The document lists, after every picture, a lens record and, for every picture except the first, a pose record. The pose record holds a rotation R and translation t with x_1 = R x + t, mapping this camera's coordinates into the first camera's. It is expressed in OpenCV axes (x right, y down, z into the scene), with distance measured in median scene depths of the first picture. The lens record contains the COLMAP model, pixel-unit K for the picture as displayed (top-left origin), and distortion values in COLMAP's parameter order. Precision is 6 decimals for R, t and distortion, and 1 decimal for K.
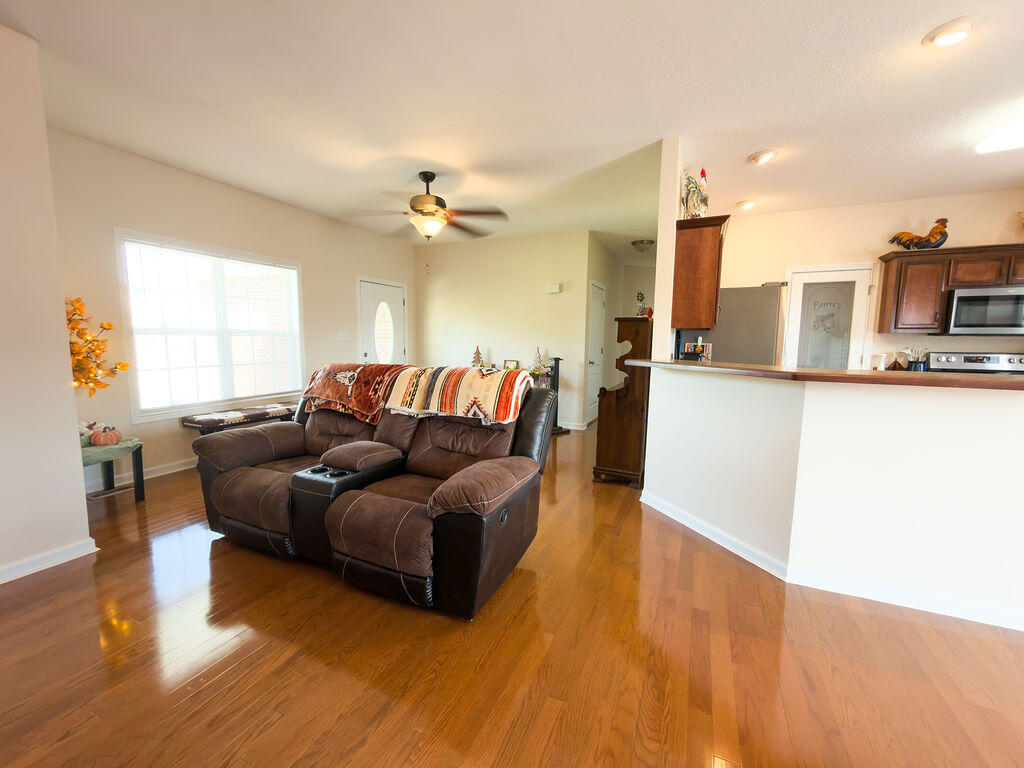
lens RADIAL K [[411.0, 0, 512.4], [0, 411.0, 385.1], [0, 0, 1]] dist [-0.001491, -0.000198]
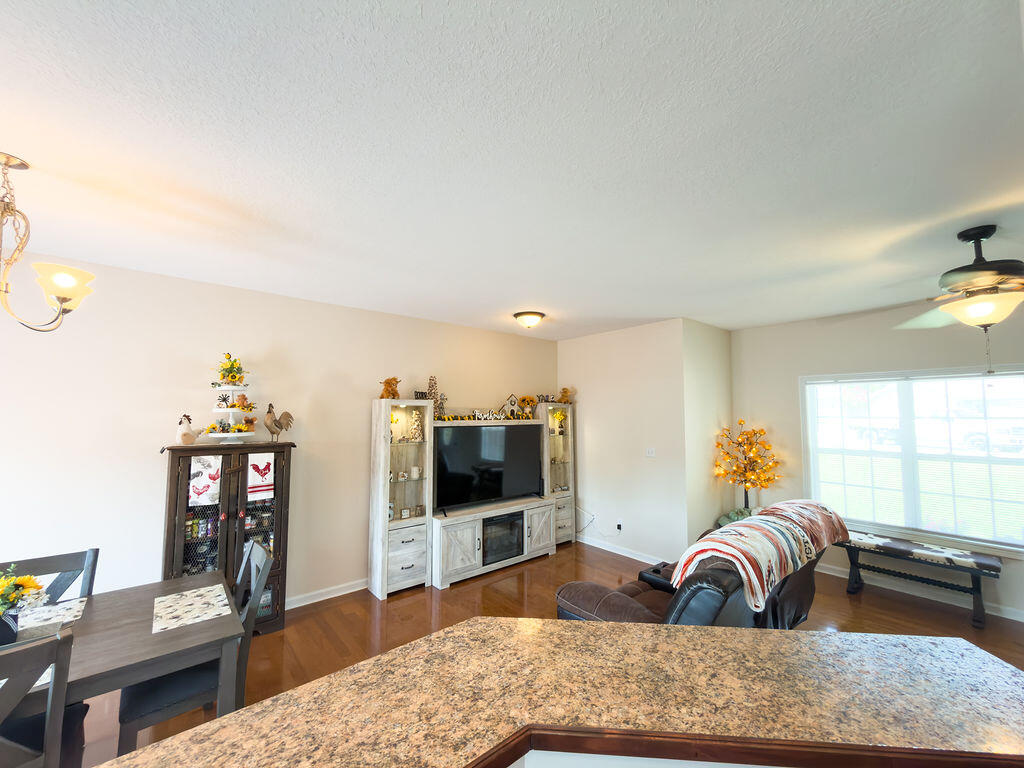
lens RADIAL K [[411.0, 0, 512.4], [0, 411.0, 385.1], [0, 0, 1]] dist [-0.001491, -0.000198]
pose [[-0.431466, -0.074874, -0.899016, 0.608172], [-0.110193, 0.993462, -0.029855, -0.175432], [0.895374, 0.086184, -0.436896, 0.630753]]
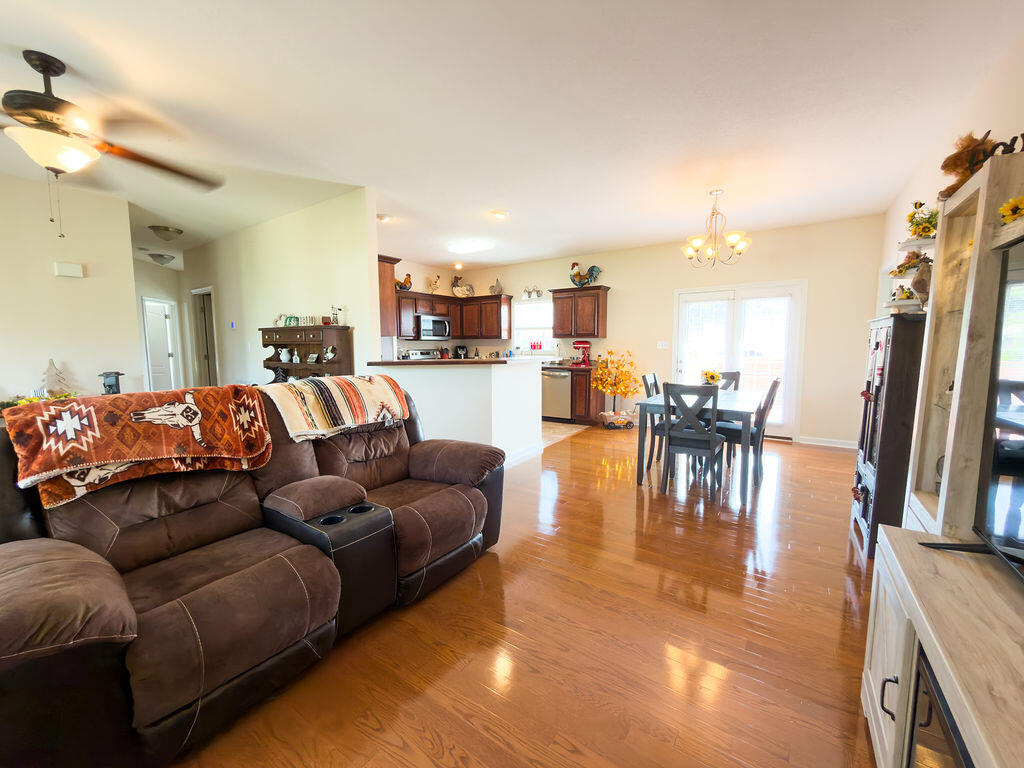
lens RADIAL K [[411.0, 0, 512.4], [0, 411.0, 385.1], [0, 0, 1]] dist [-0.001491, -0.000198]
pose [[0.173663, -0.108380, 0.978823, -0.665524], [0.113485, 0.989507, 0.089428, -0.043324], [-0.978245, 0.095551, 0.184140, 0.293299]]
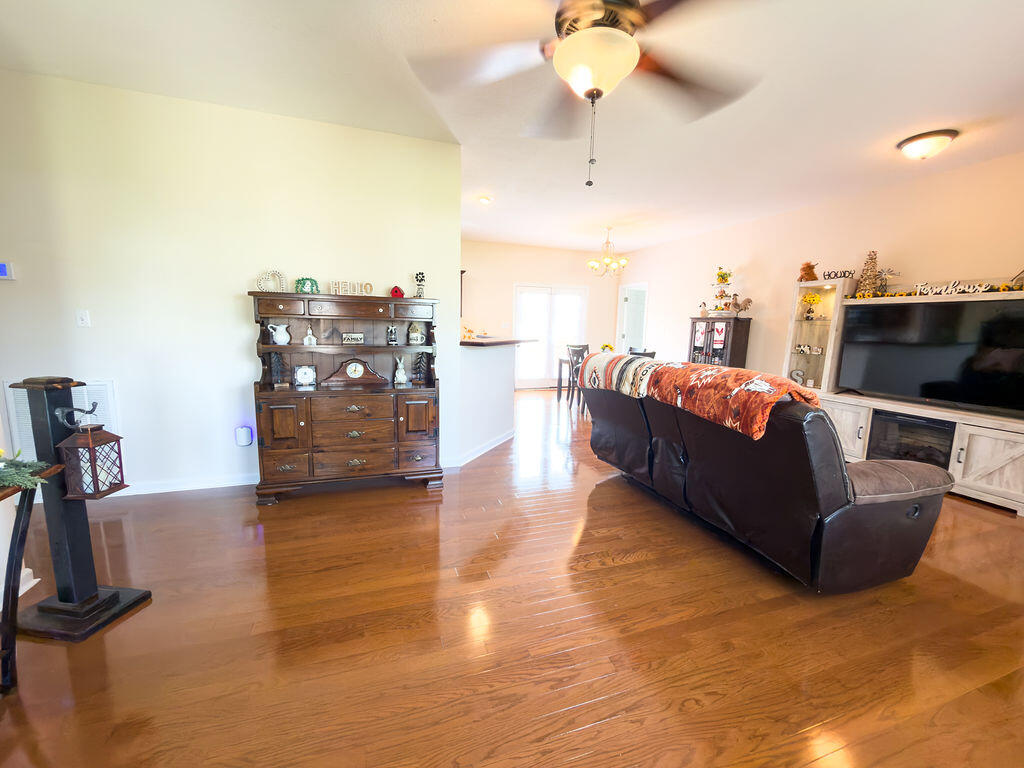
lens RADIAL K [[411.0, 0, 512.4], [0, 411.0, 385.1], [0, 0, 1]] dist [-0.001491, -0.000198]
pose [[-0.689153, -0.133278, 0.712253, -0.482959], [0.049626, 0.971951, 0.229889, -0.163803], [-0.722914, 0.193775, -0.663209, 1.370627]]
